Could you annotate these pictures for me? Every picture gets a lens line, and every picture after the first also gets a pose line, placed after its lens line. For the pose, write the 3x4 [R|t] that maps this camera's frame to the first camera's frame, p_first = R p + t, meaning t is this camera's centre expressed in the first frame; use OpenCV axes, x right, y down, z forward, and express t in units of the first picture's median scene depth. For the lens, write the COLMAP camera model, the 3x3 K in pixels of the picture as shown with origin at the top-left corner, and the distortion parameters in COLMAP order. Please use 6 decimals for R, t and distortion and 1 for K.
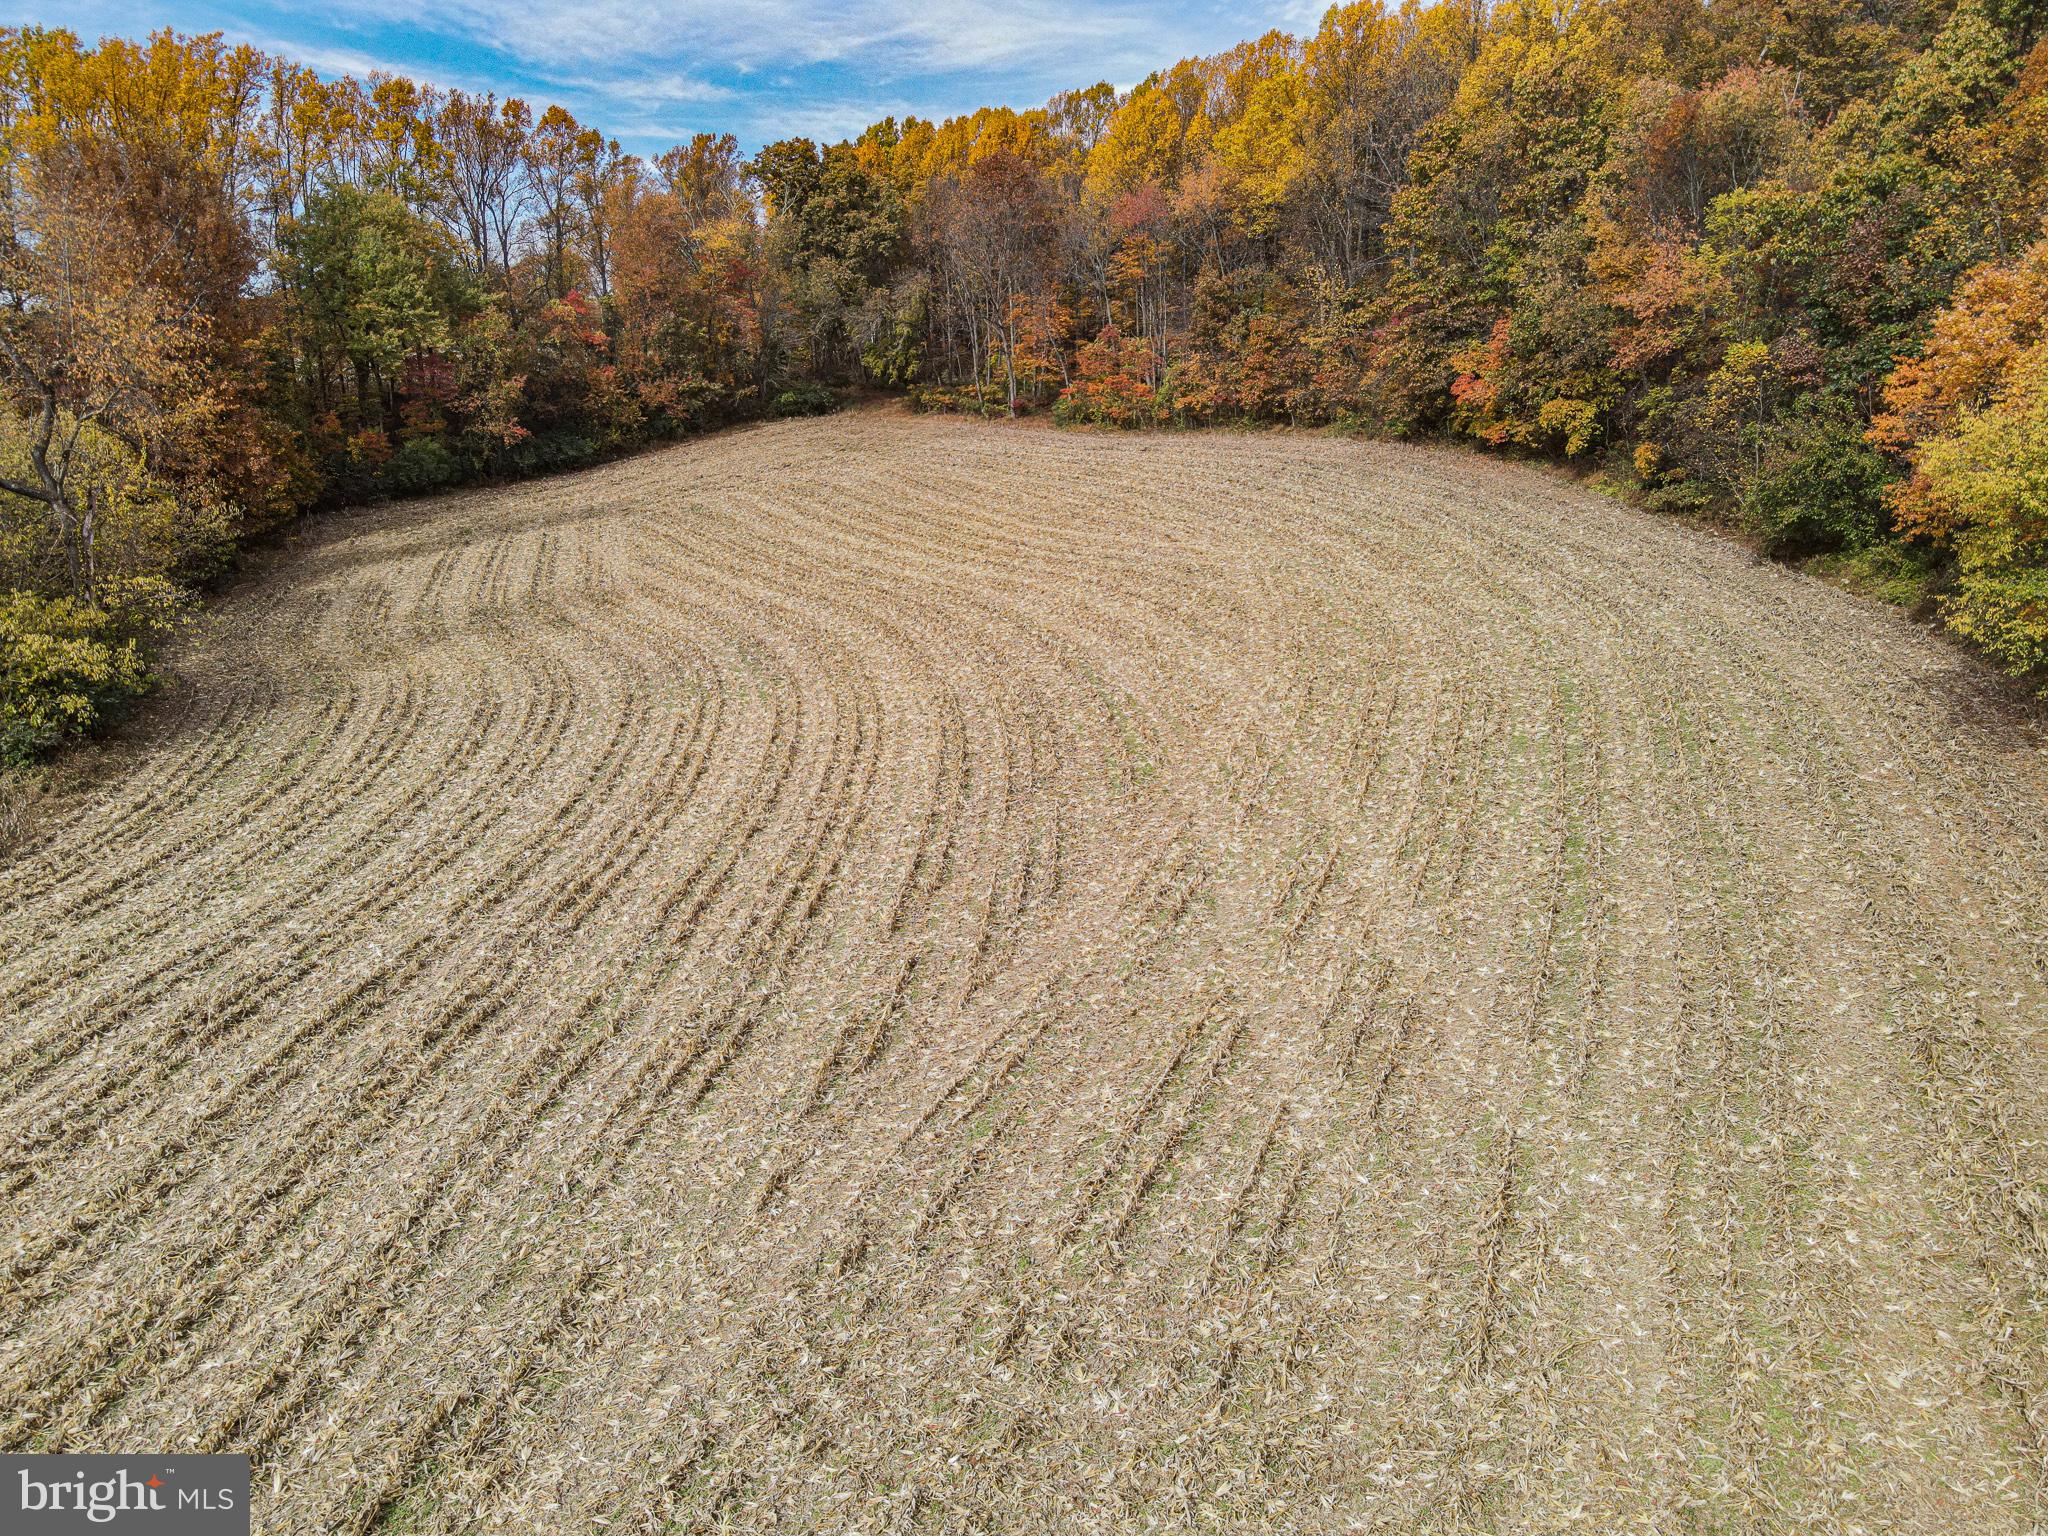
lens RADIAL K [[1435.4, 0, 1022.5], [0, 1435.4, 766.2], [0, 0, 1]] dist [0.010294, 0.005285]
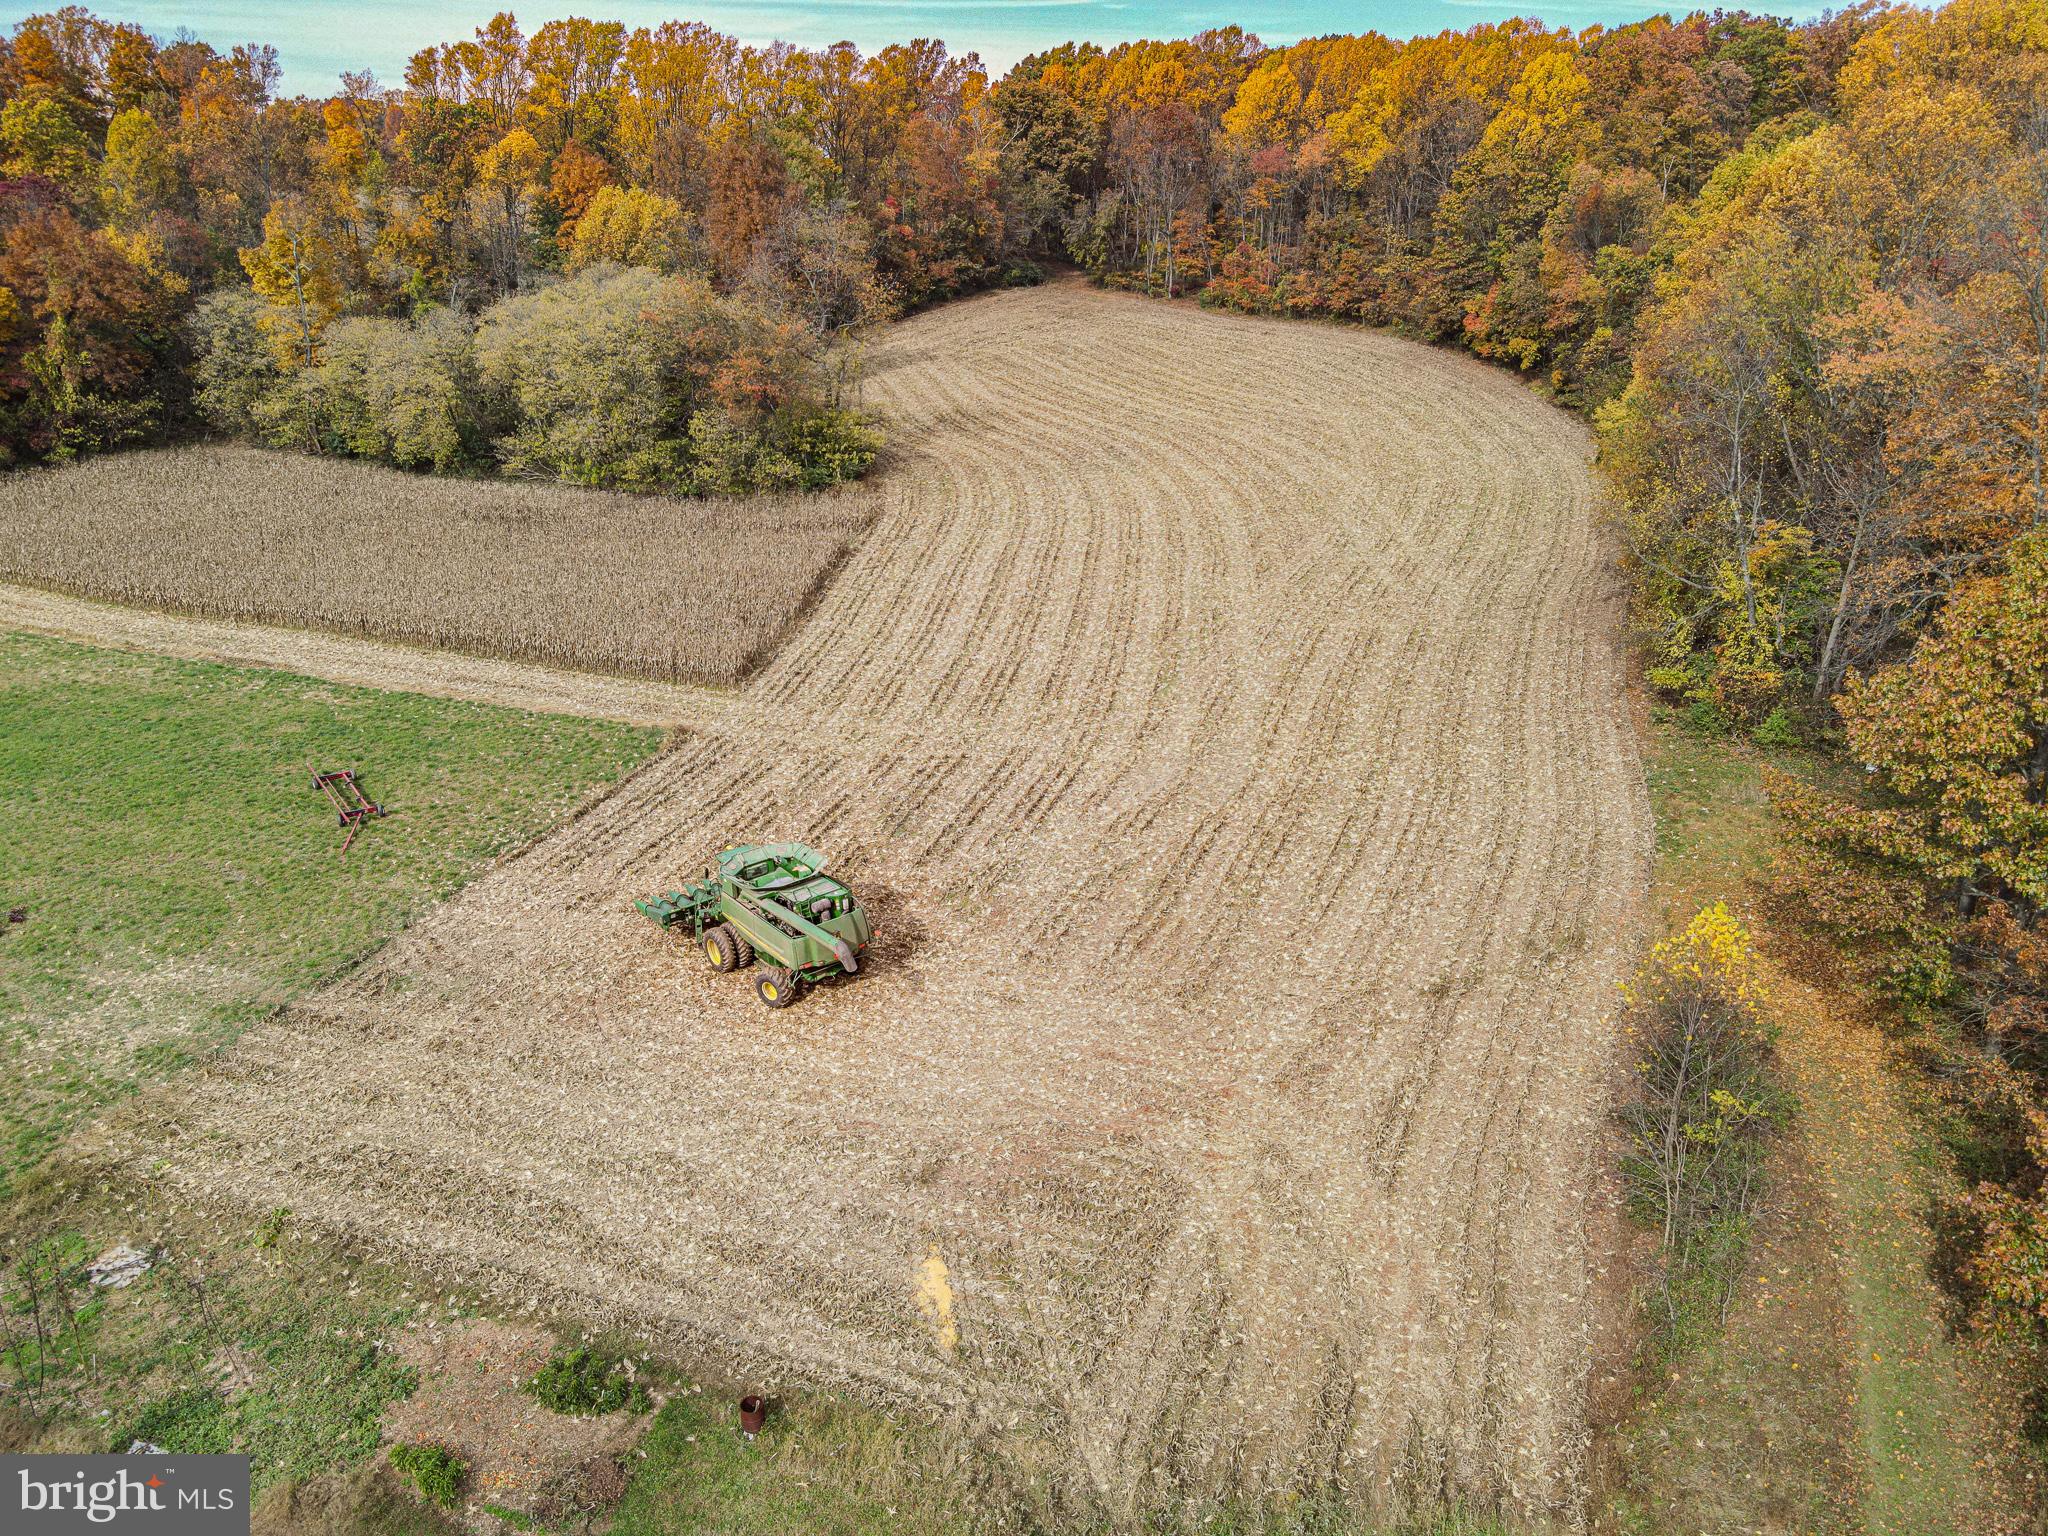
lens RADIAL K [[1435.4, 0, 1025.0], [0, 1435.4, 770.3], [0, 0, 1]] dist [0.010294, 0.005285]
pose [[0.998003, 0.062232, 0.010818, -0.165399], [-0.063112, 0.989461, 0.130325, 0.061750], [-0.002594, -0.130748, 0.991412, -0.611067]]
